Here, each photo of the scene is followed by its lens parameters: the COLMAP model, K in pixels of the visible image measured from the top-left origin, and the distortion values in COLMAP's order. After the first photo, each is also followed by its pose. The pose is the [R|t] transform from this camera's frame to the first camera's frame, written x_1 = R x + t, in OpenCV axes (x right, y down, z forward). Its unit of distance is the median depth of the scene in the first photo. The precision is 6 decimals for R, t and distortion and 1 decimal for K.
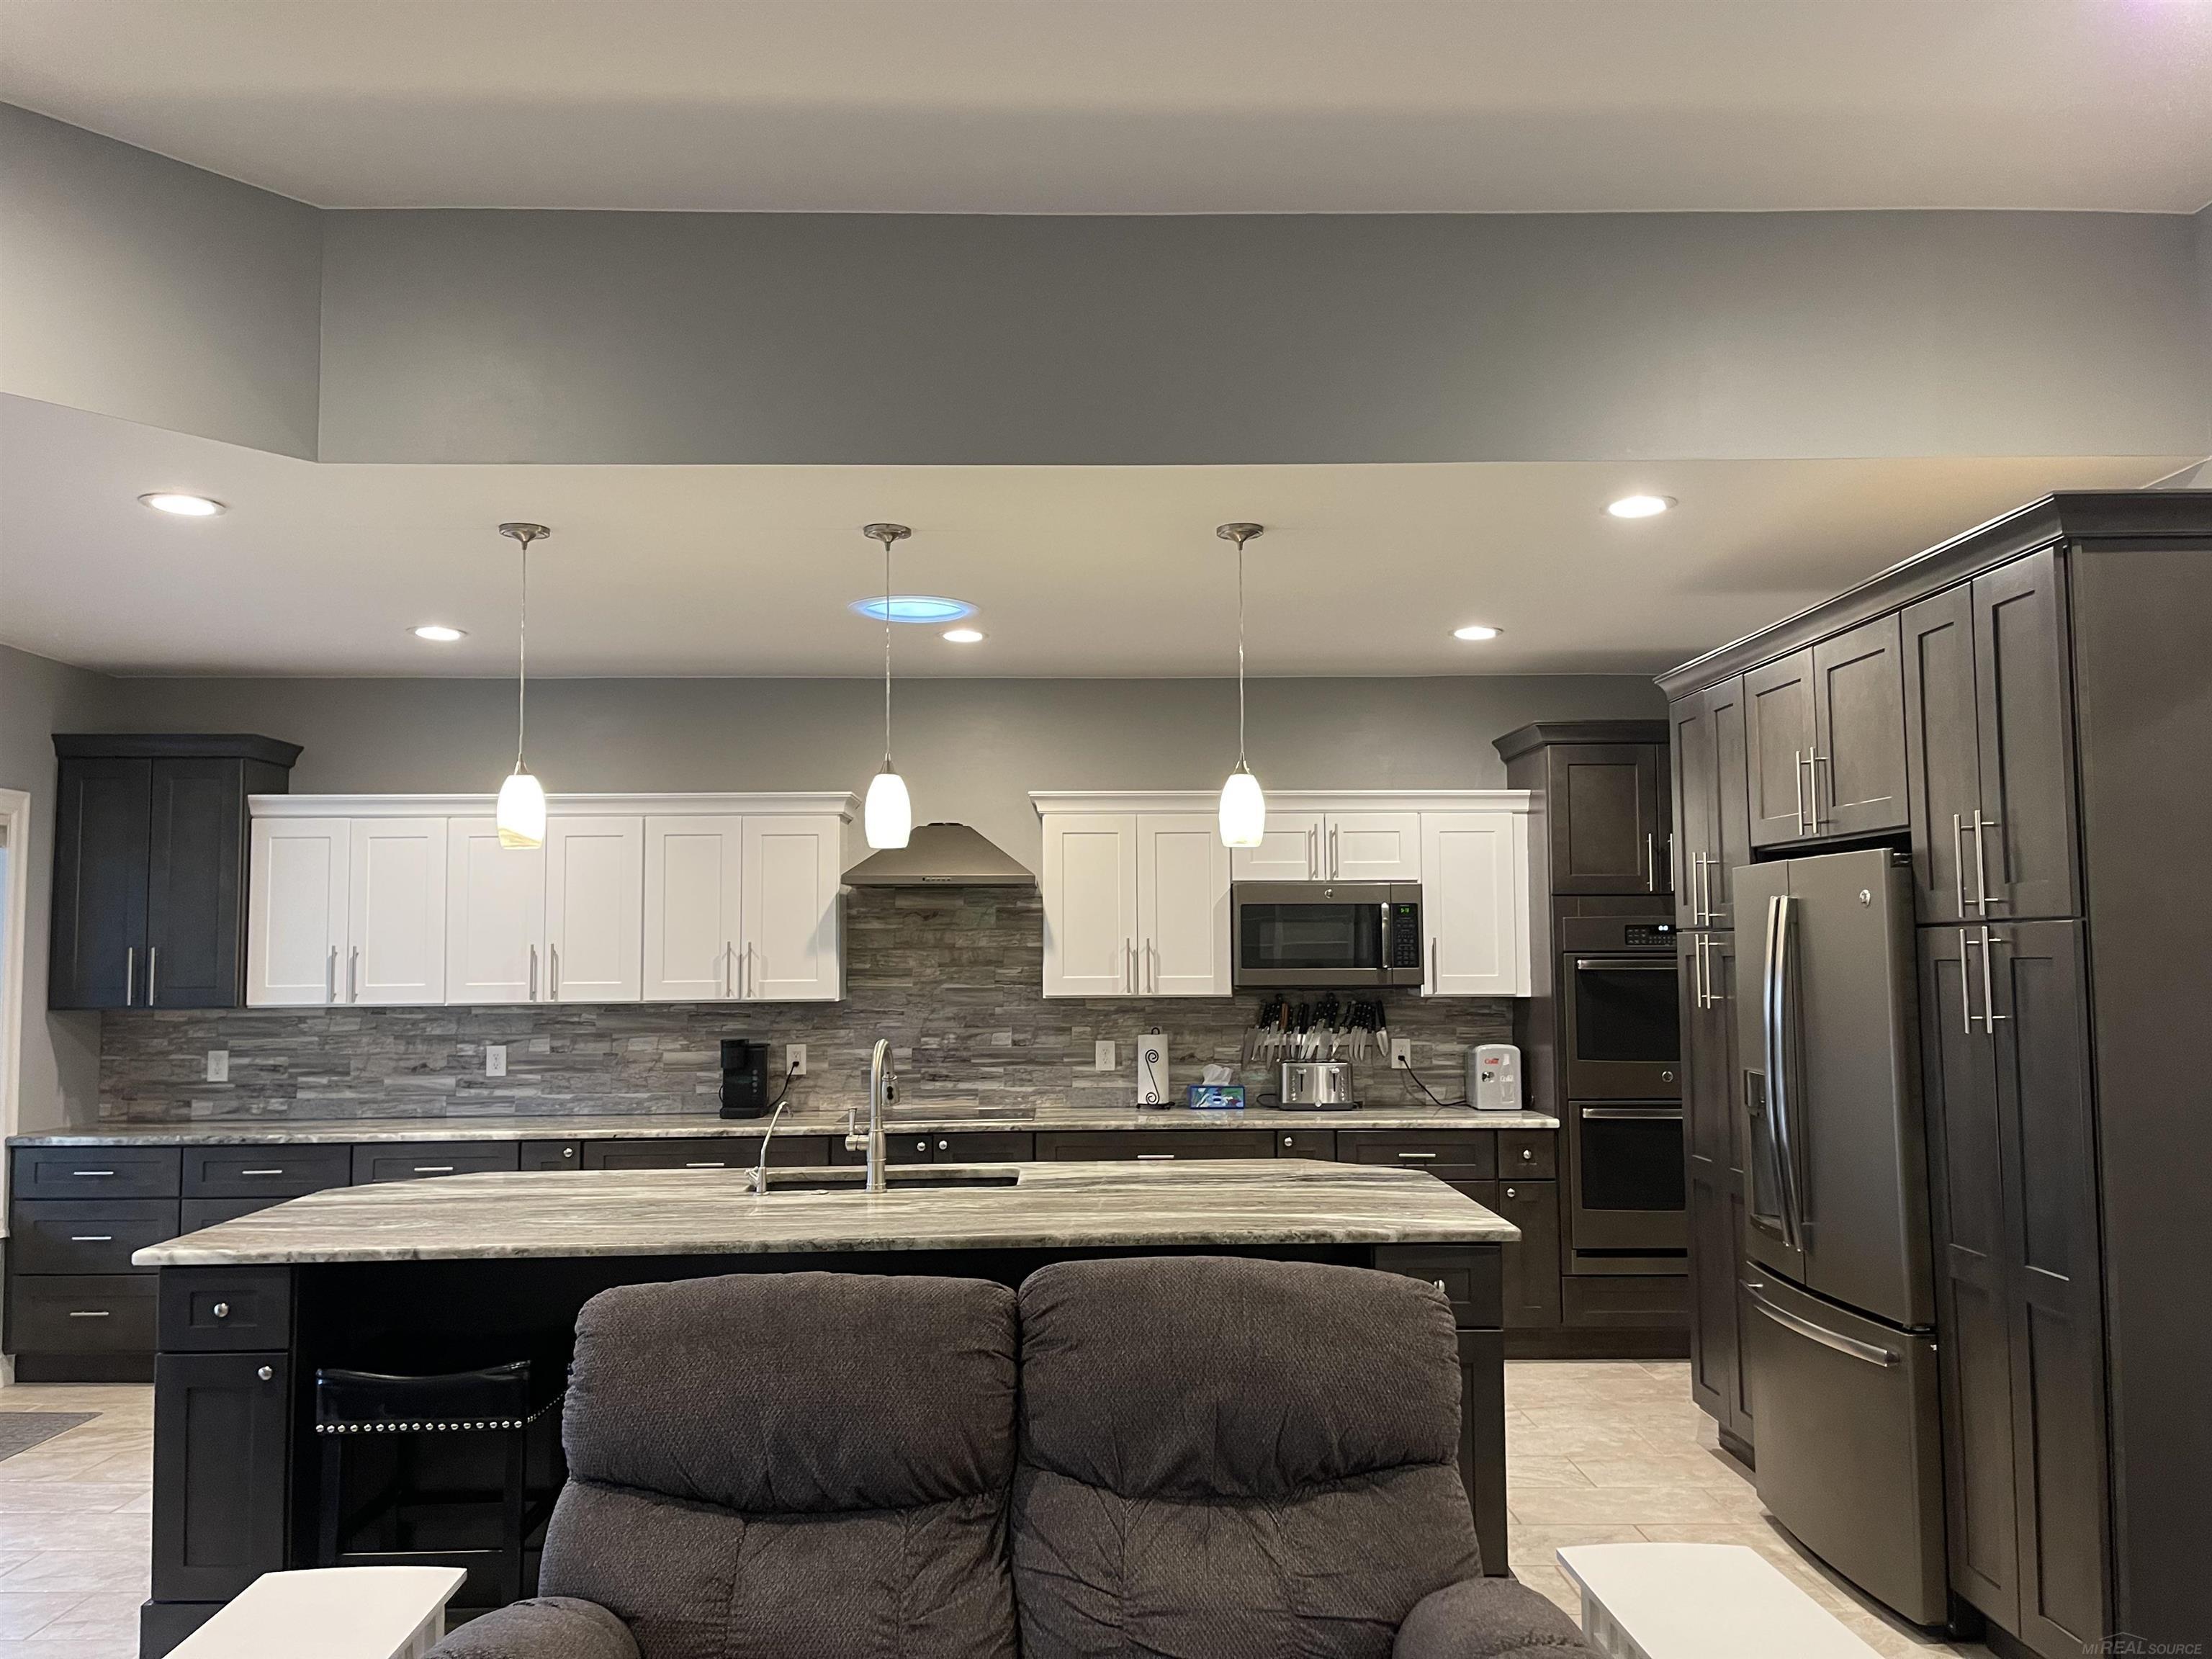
lens RADIAL K [[1682.0, 0, 1112.4], [0, 1682.0, 813.4], [0, 0, 1]] dist [0.068503, -0.062431]
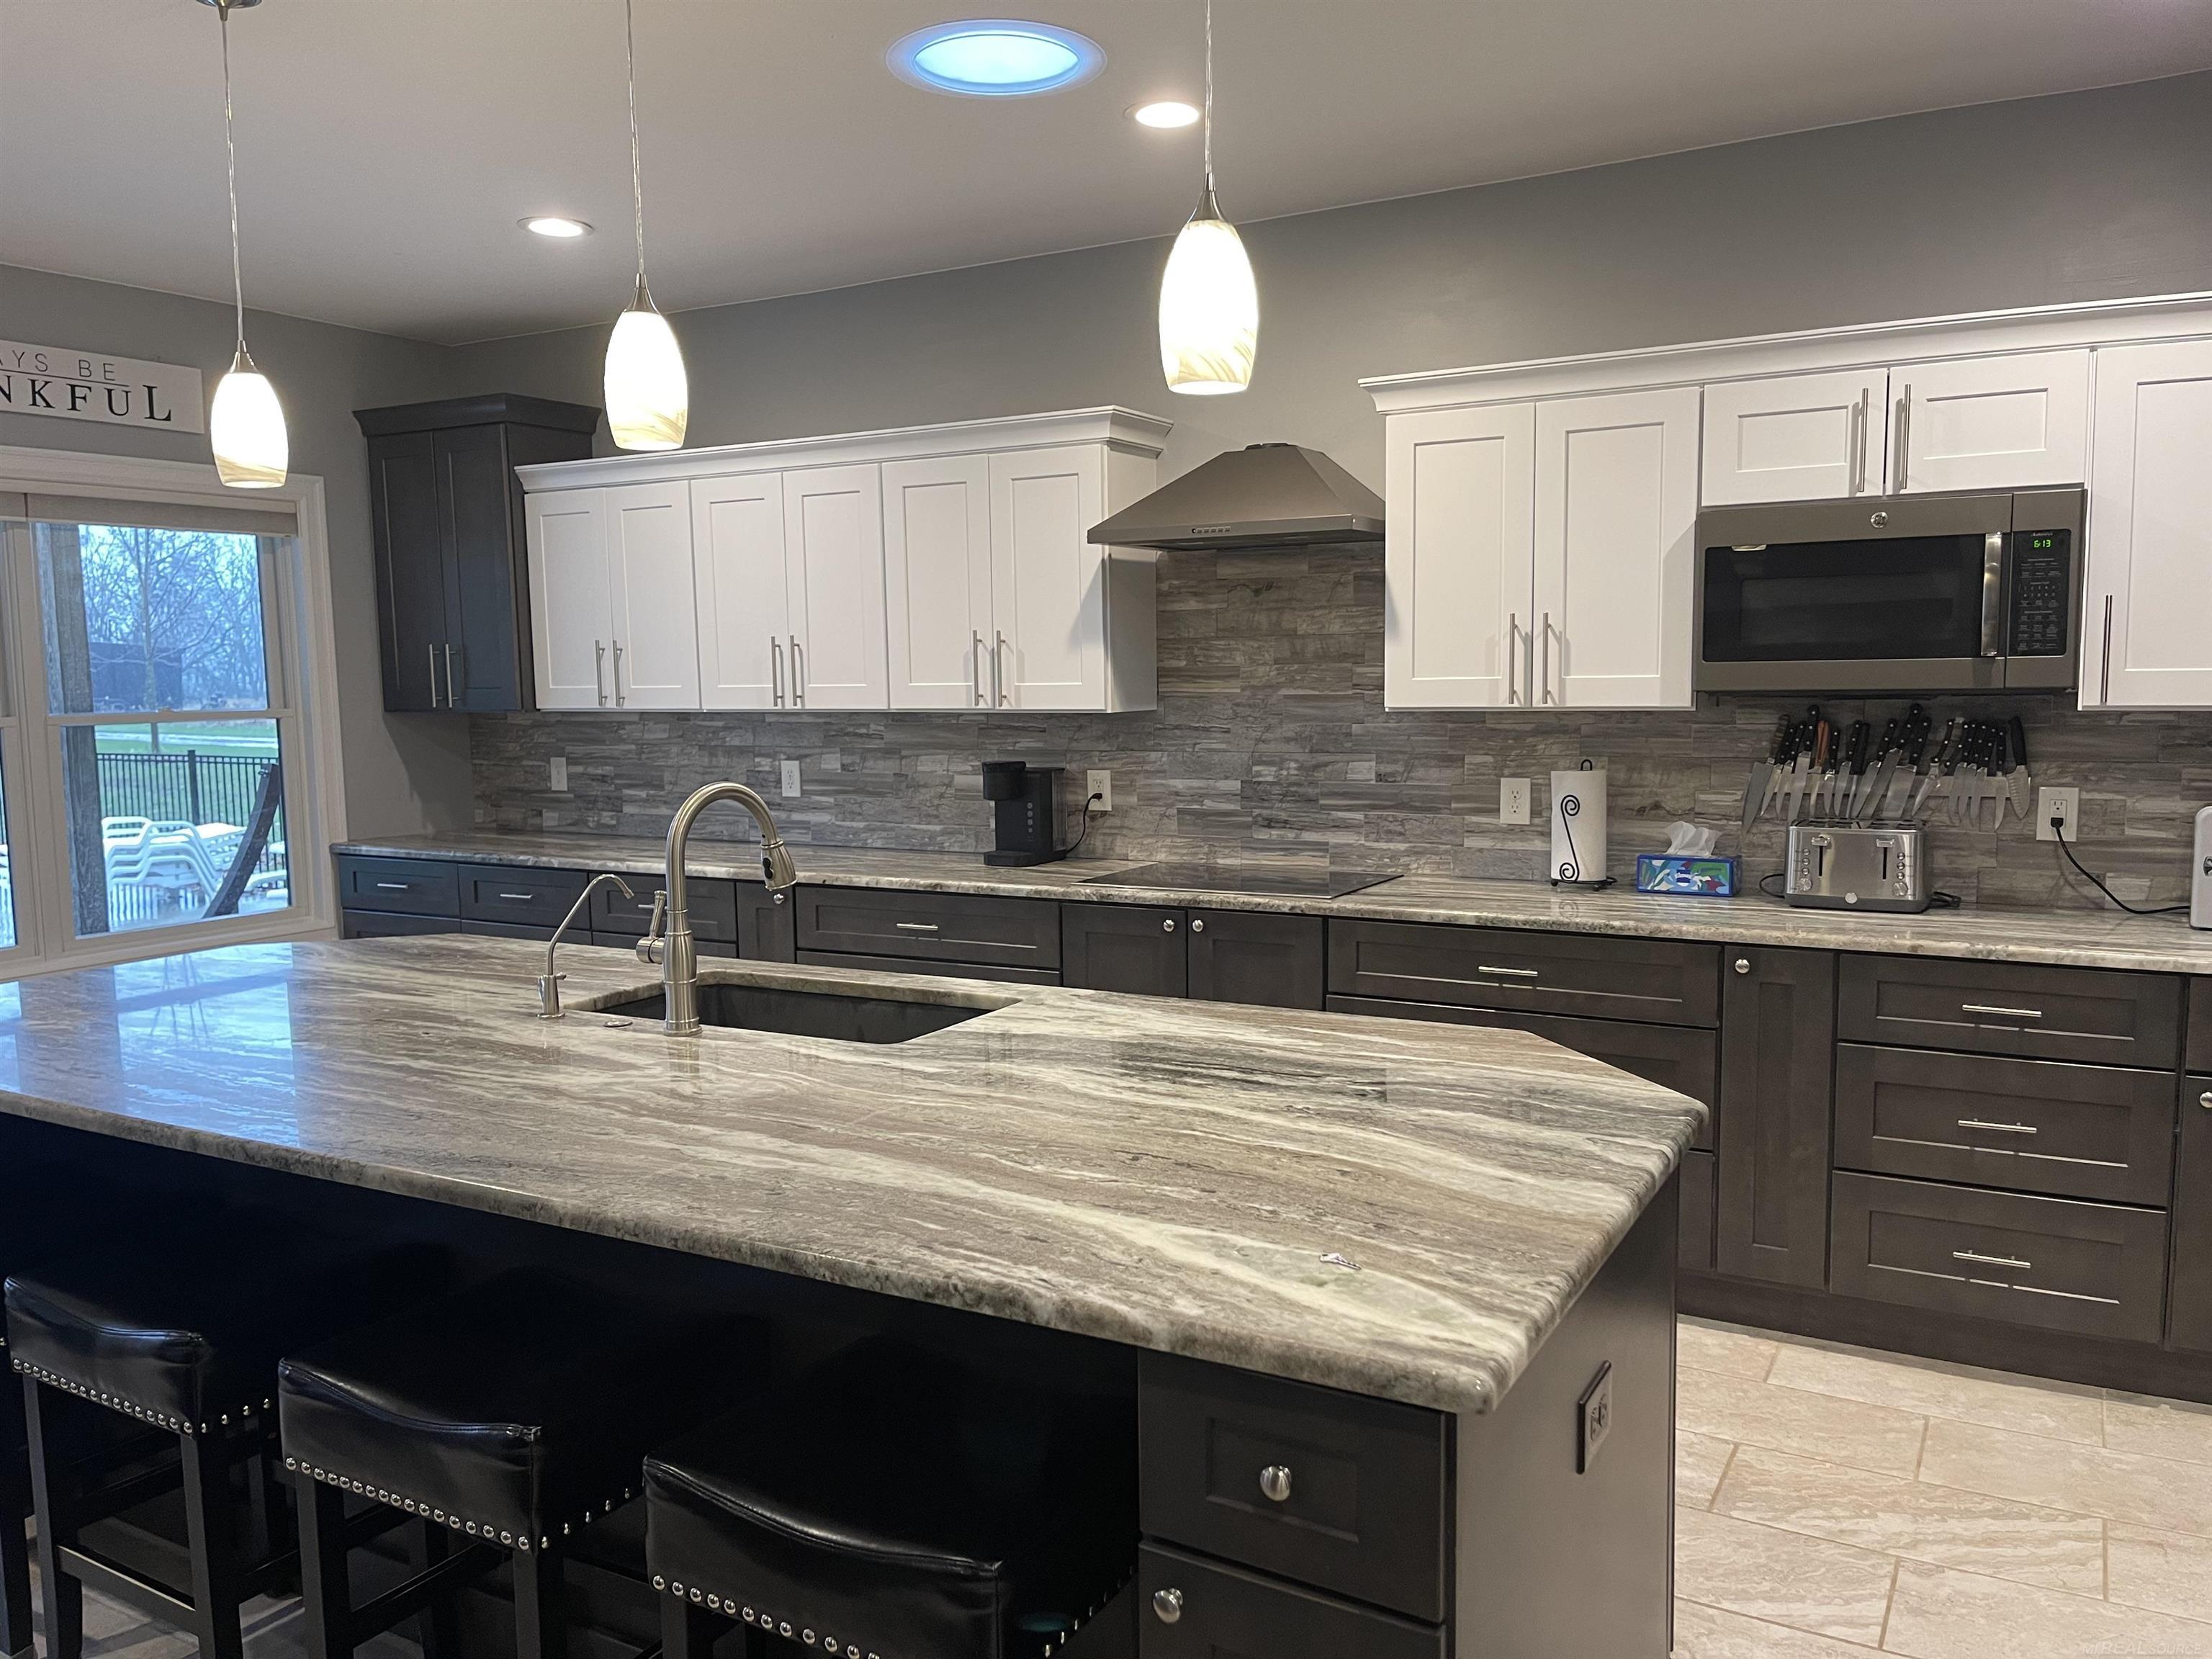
lens RADIAL K [[1682.0, 0, 1101.3], [0, 1682.0, 838.2], [0, 0, 1]] dist [0.068503, -0.062431]
pose [[0.854287, 0.046982, -0.517673, 0.195712], [0.051734, 0.983277, 0.174613, 0.038351], [0.517220, -0.175951, 0.837571, 0.383762]]
